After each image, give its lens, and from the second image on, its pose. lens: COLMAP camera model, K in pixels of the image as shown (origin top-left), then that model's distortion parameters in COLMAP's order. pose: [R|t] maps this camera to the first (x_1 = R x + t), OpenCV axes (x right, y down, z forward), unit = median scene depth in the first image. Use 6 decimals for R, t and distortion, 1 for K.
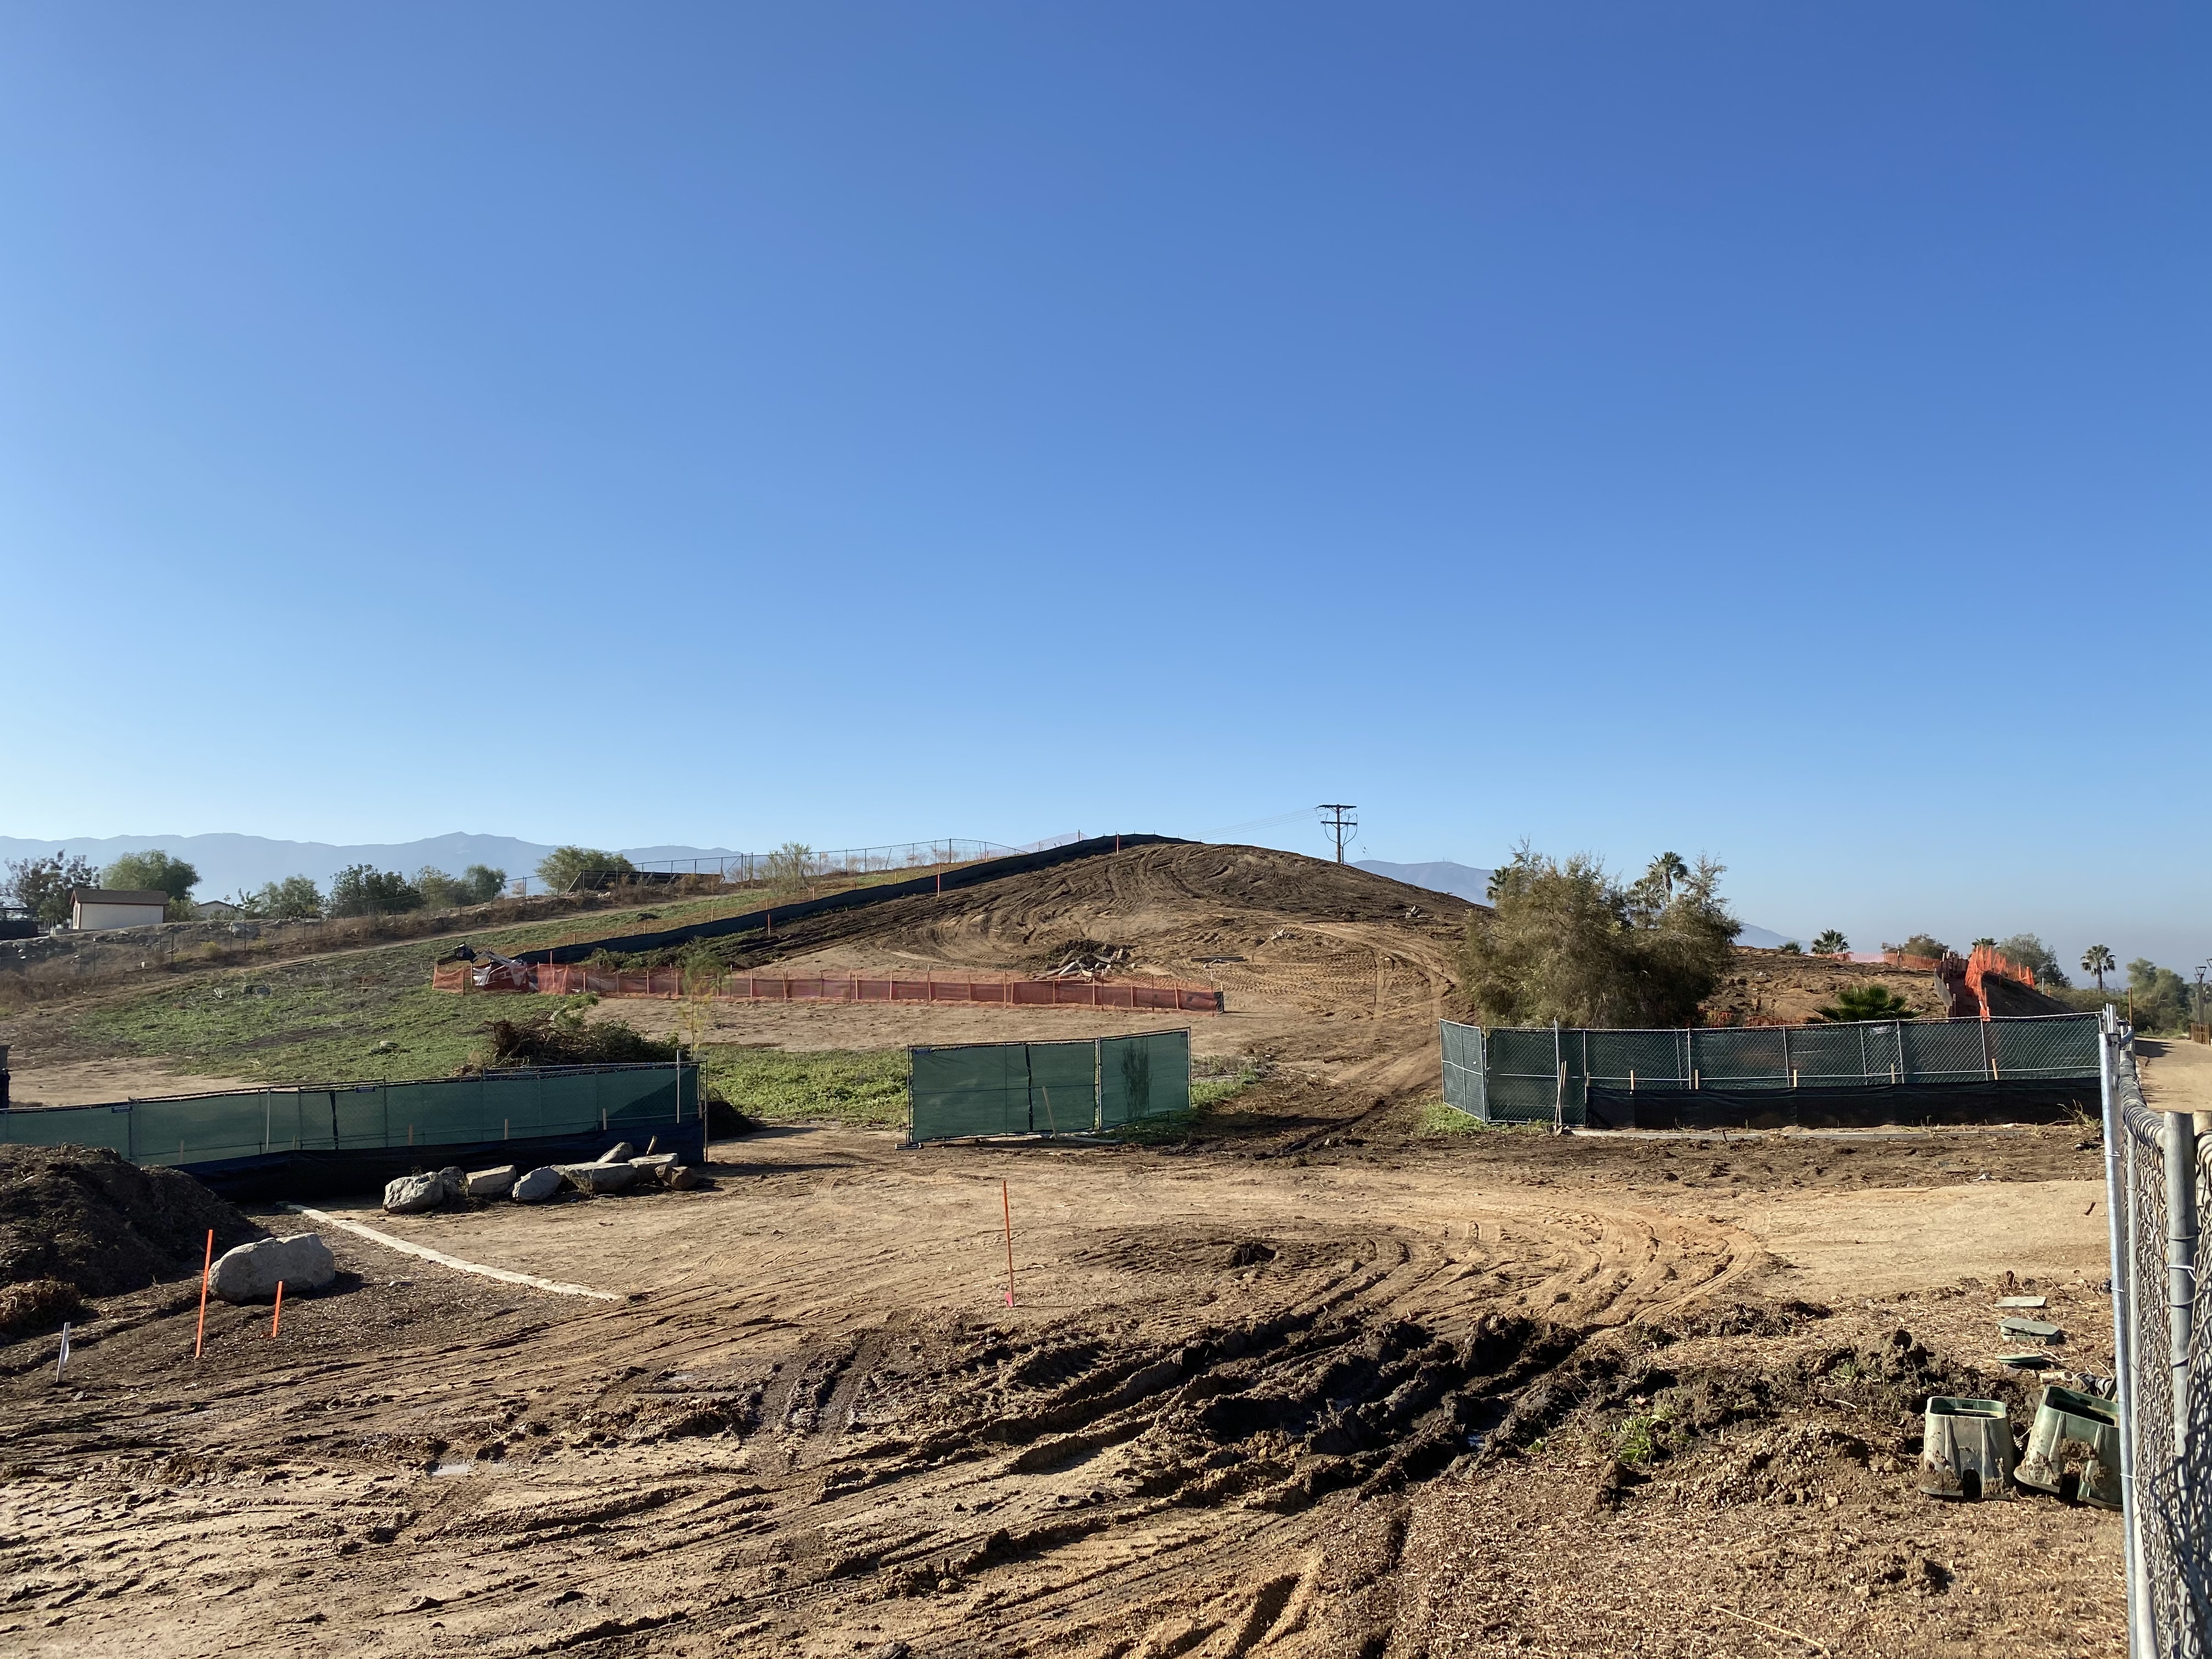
lens RADIAL K [[1663.8, 0, 1106.0], [0, 1663.8, 829.5], [0, 0, 1]] dist [0.104448, -0.174981]
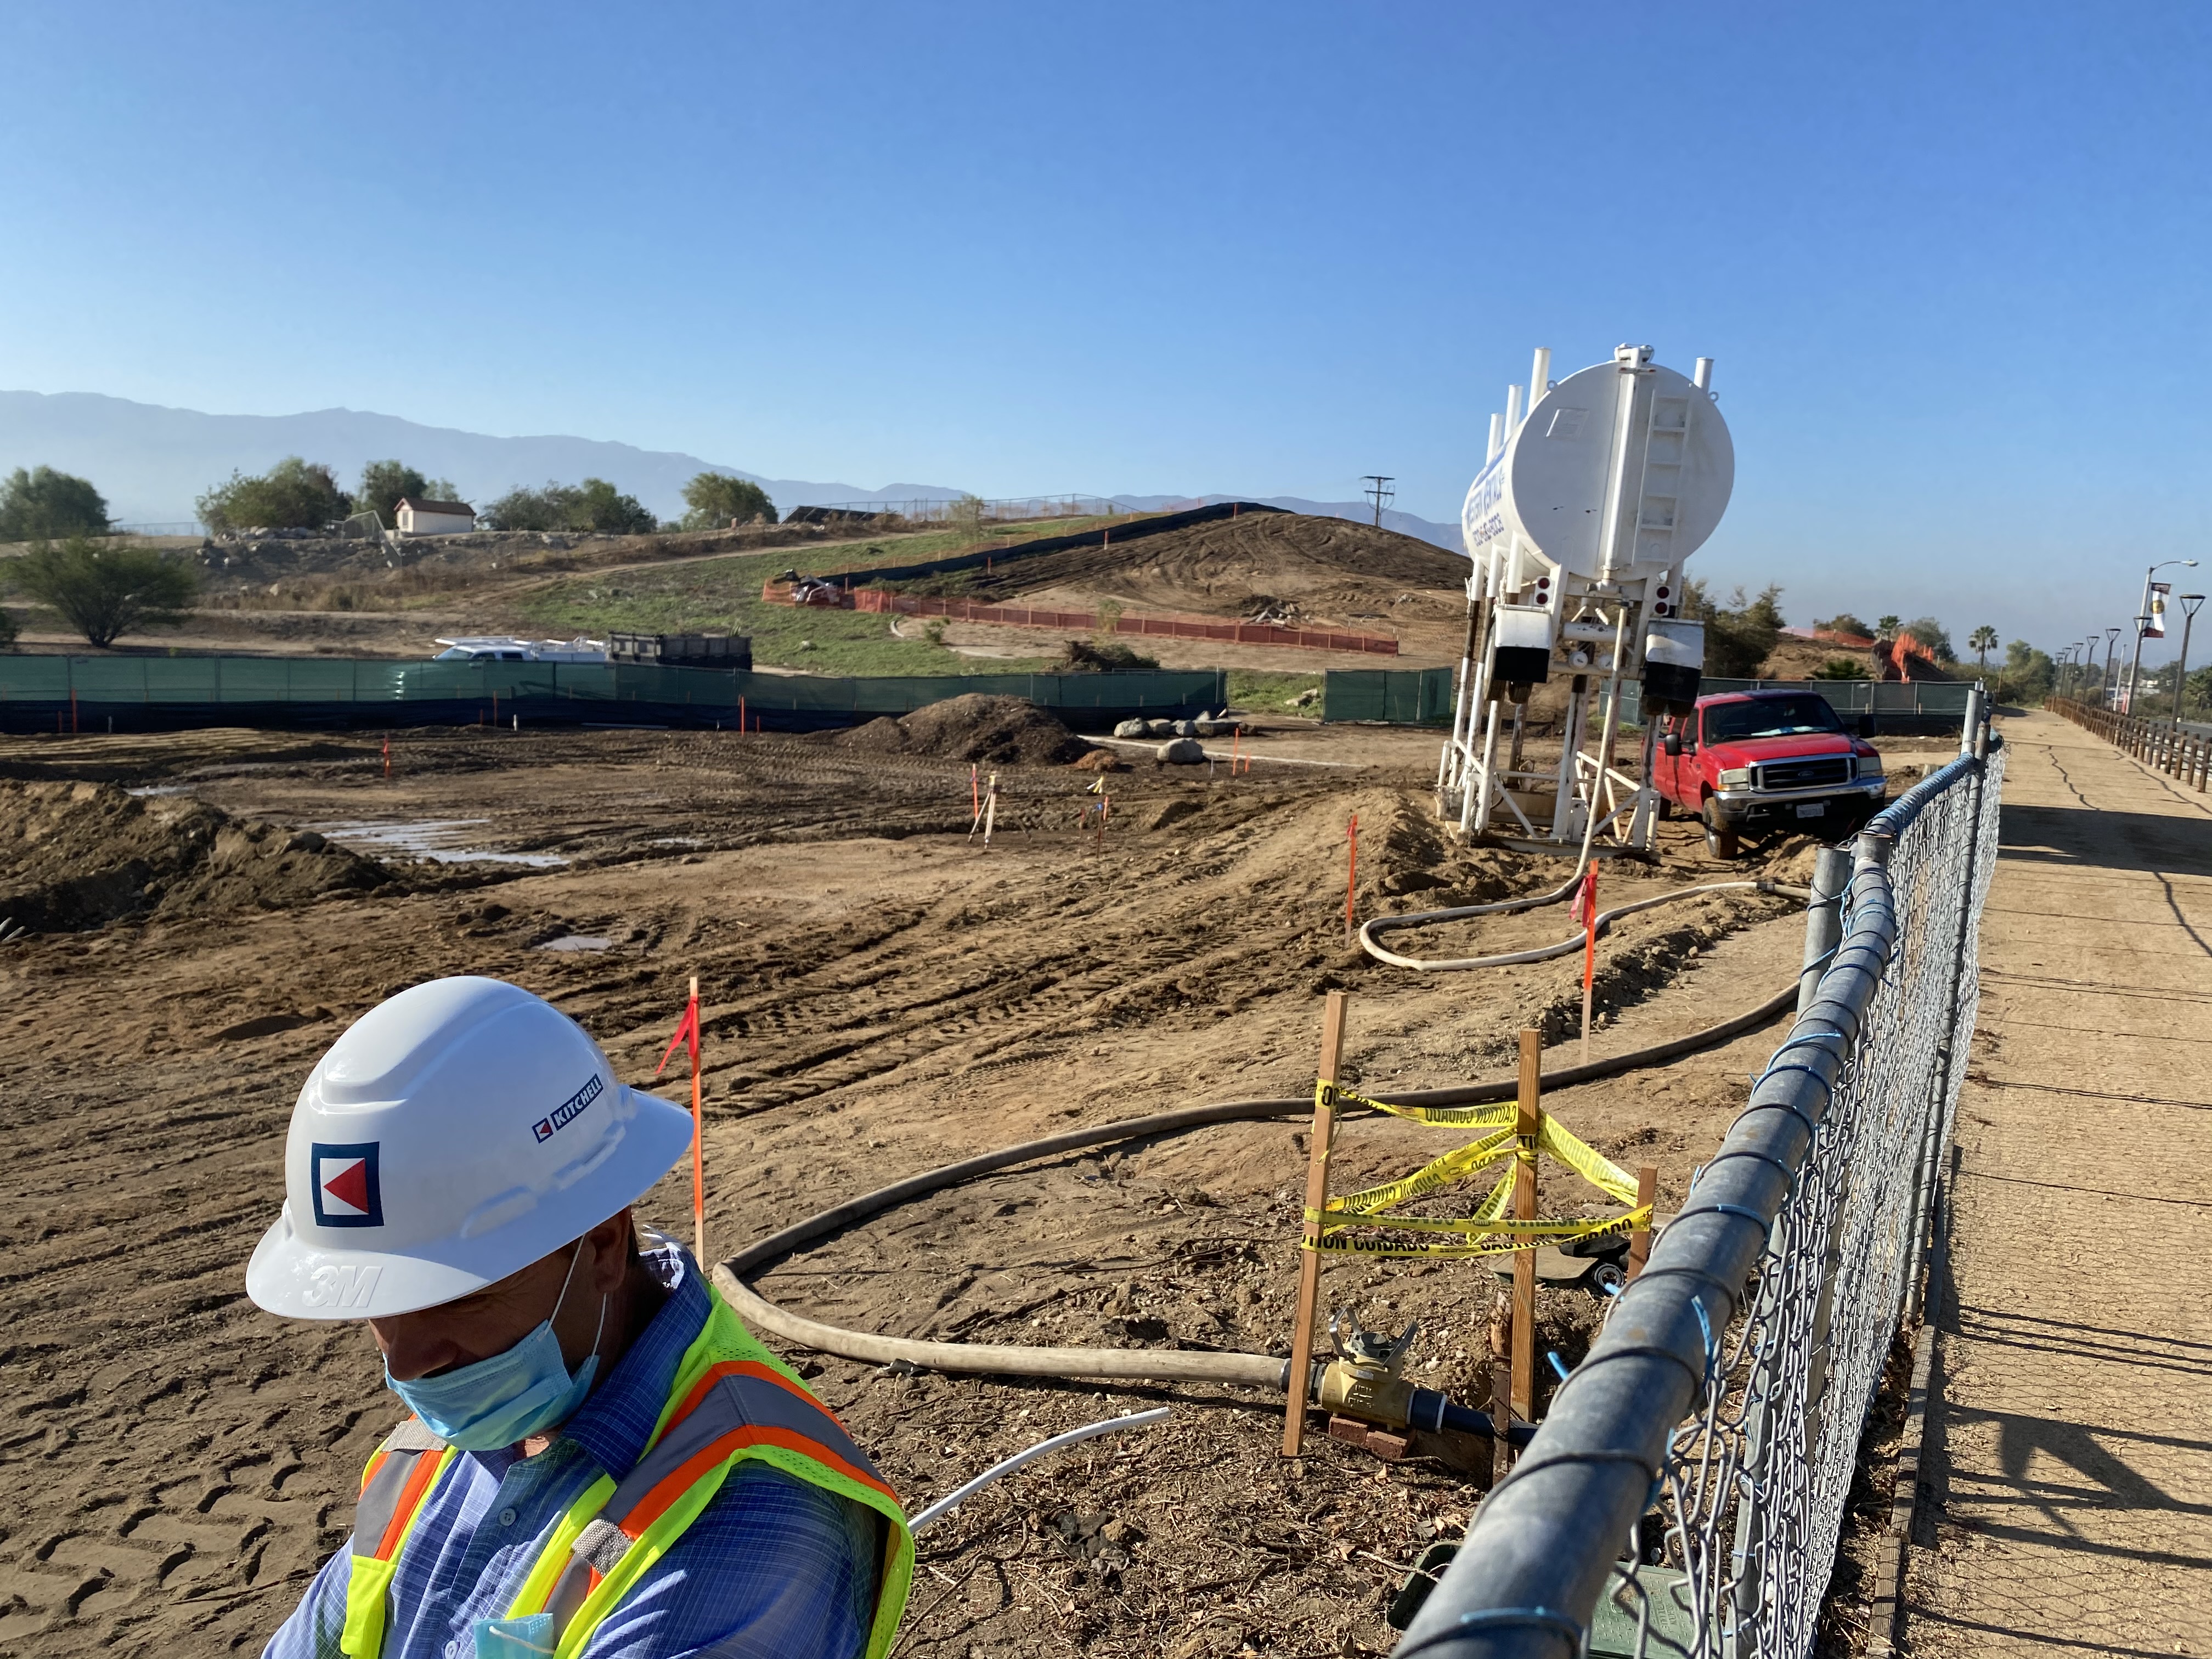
lens RADIAL K [[1663.8, 0, 1106.0], [0, 1663.8, 829.5], [0, 0, 1]] dist [0.104448, -0.174981]
pose [[0.997062, 0.047755, 0.059889, -0.165755], [-0.059799, 0.973893, 0.218992, -0.029447], [-0.047867, -0.221930, 0.973887, -0.281120]]
